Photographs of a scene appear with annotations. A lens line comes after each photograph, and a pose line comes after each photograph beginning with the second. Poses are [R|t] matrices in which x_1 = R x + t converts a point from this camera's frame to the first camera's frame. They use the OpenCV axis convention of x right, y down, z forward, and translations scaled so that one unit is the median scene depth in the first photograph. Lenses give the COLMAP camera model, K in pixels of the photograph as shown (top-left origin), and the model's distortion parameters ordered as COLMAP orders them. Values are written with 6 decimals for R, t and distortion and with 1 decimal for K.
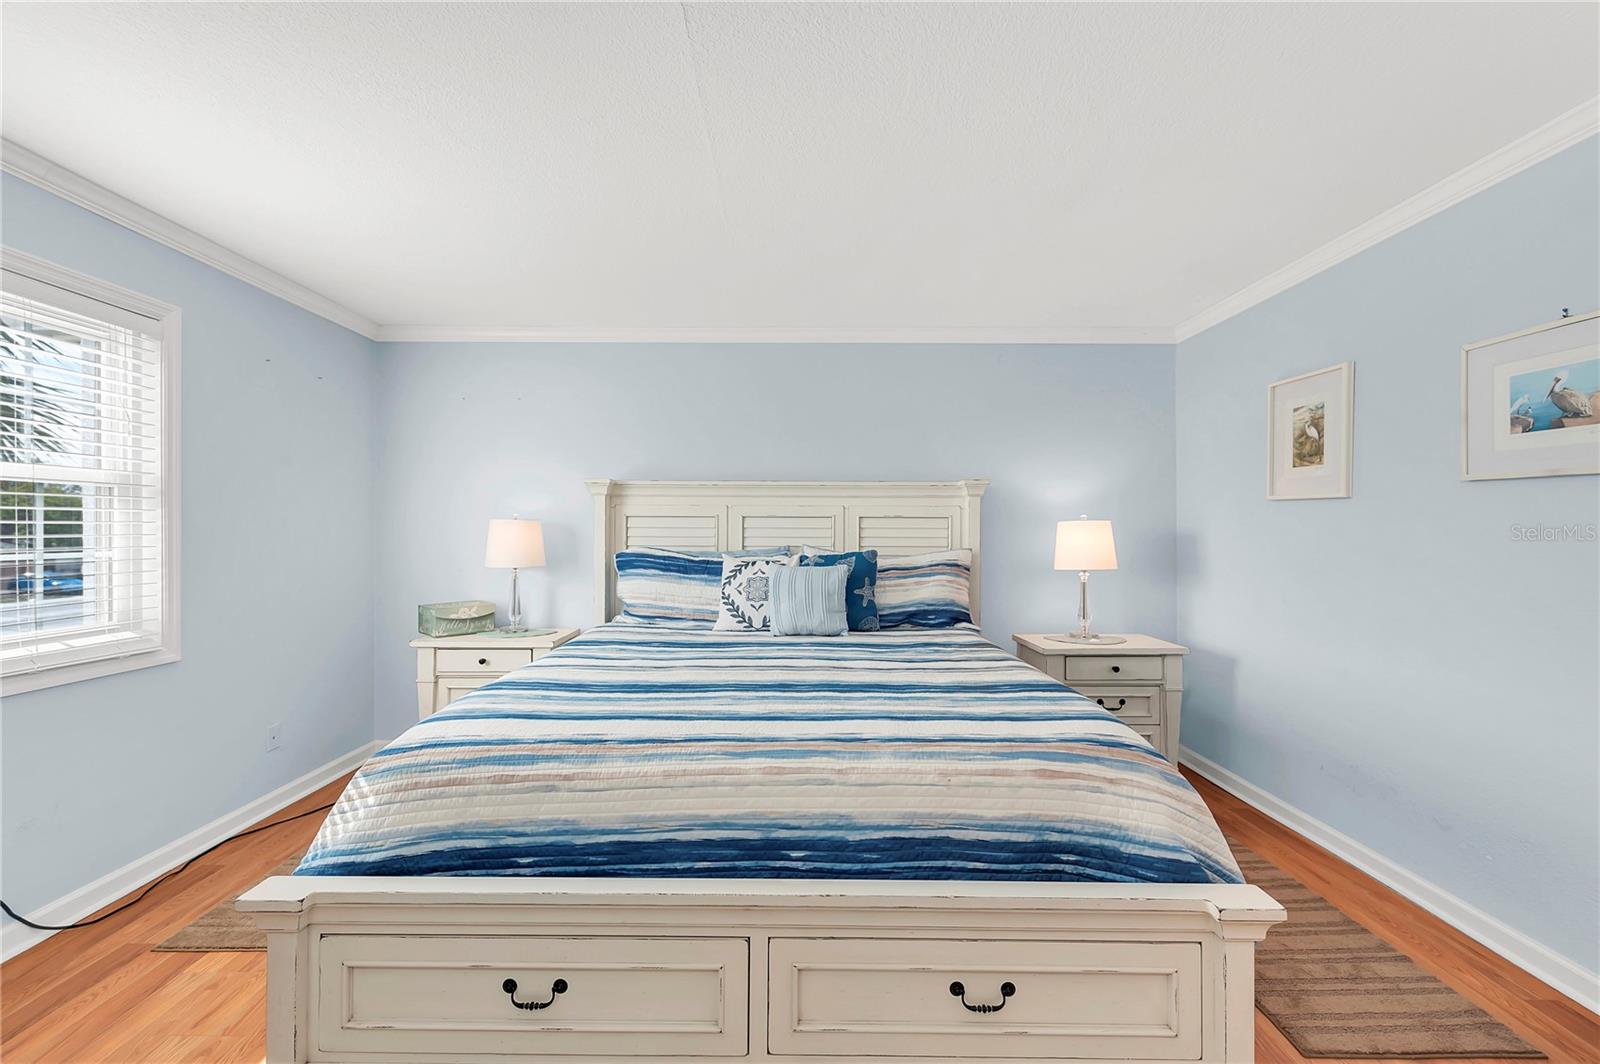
lens RADIAL K [[650.6, 0, 816.2], [0, 650.6, 525.5], [0, 0, 1]] dist [0.013582, -0.003112]
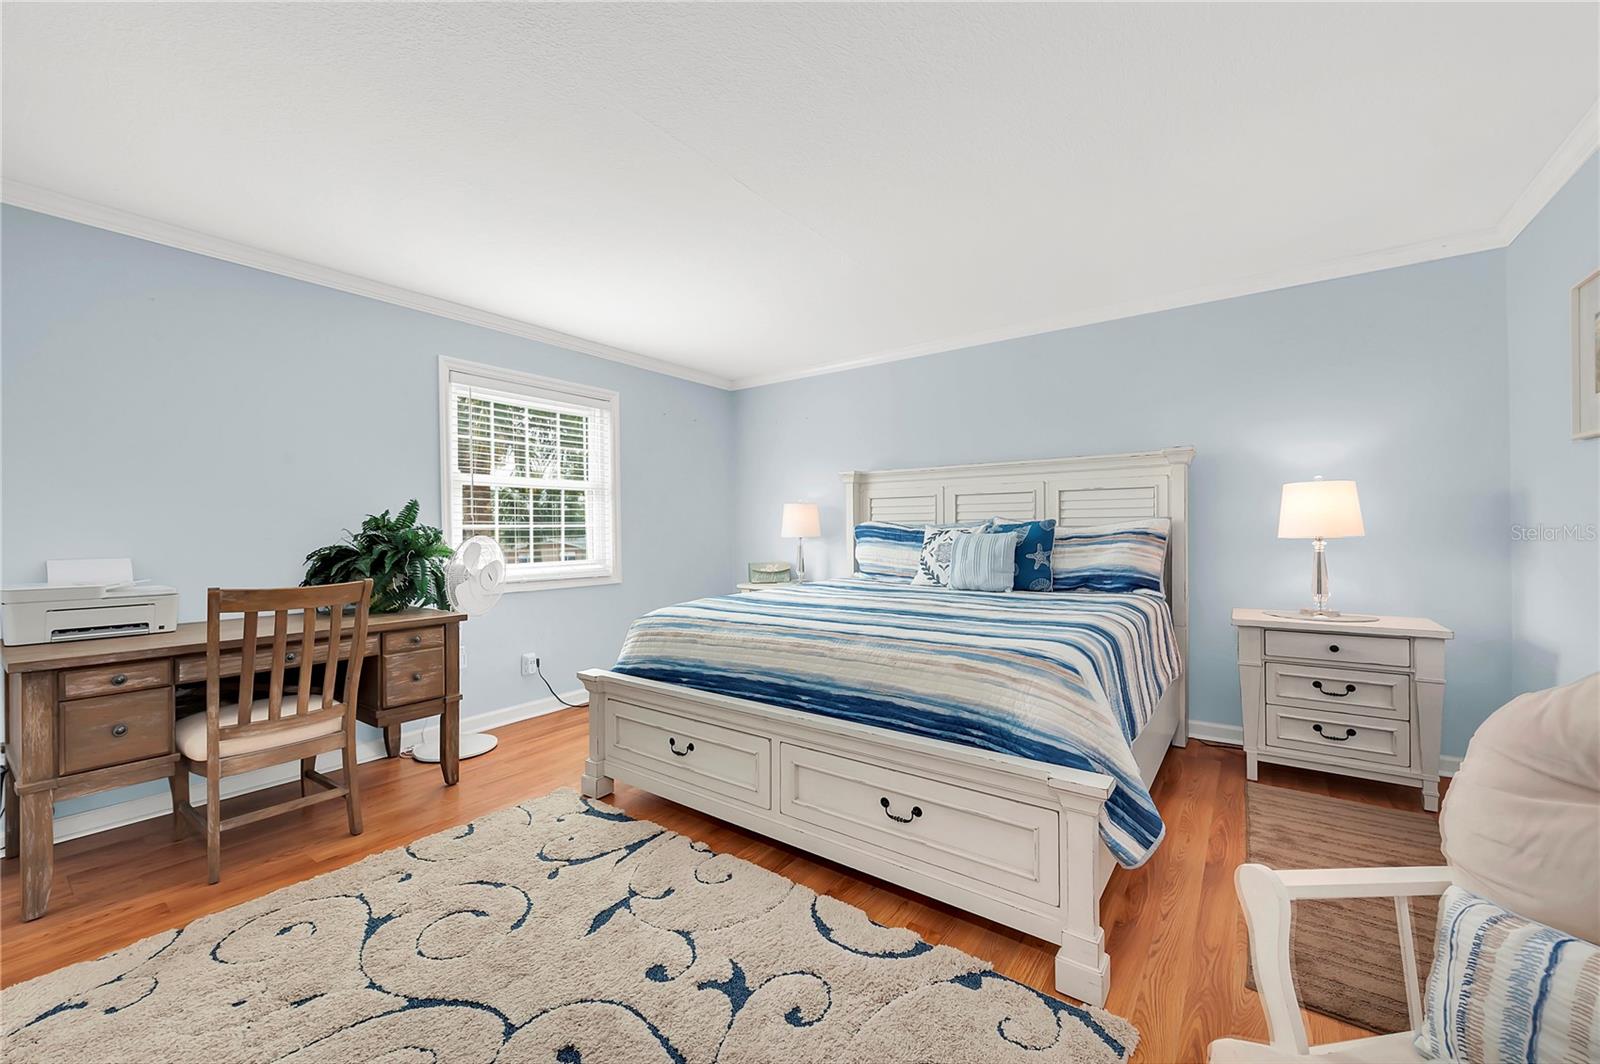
lens RADIAL K [[650.6, 0, 819.0], [0, 650.6, 505.5], [0, 0, 1]] dist [0.013582, -0.003112]
pose [[0.805843, -0.034622, -0.591116, 0.442792], [0.020306, 0.999318, -0.030849, 0.043268], [0.591781, 0.012856, 0.805996, -0.115099]]
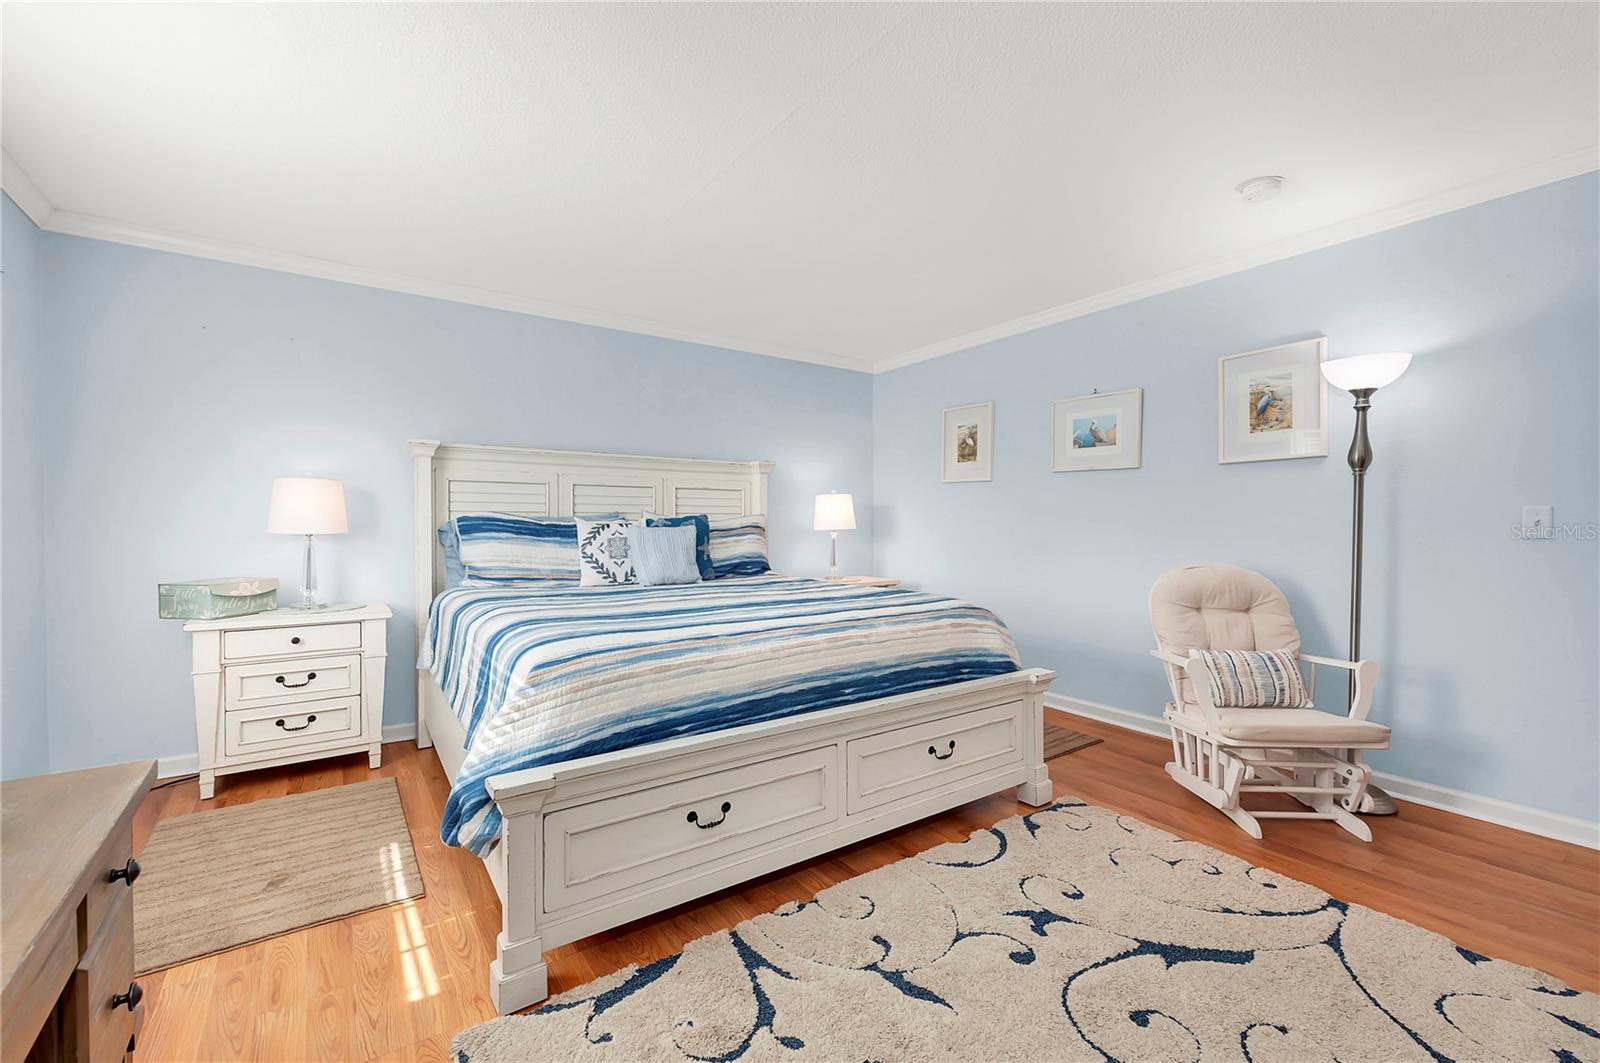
lens RADIAL K [[650.6, 0, 814.3], [0, 650.6, 509.2], [0, 0, 1]] dist [0.013582, -0.003112]
pose [[0.815161, 0.007748, 0.579183, -0.466064], [-0.002230, 0.999945, -0.010239, 0.042470], [-0.579231, 0.007055, 0.815133, -0.099574]]
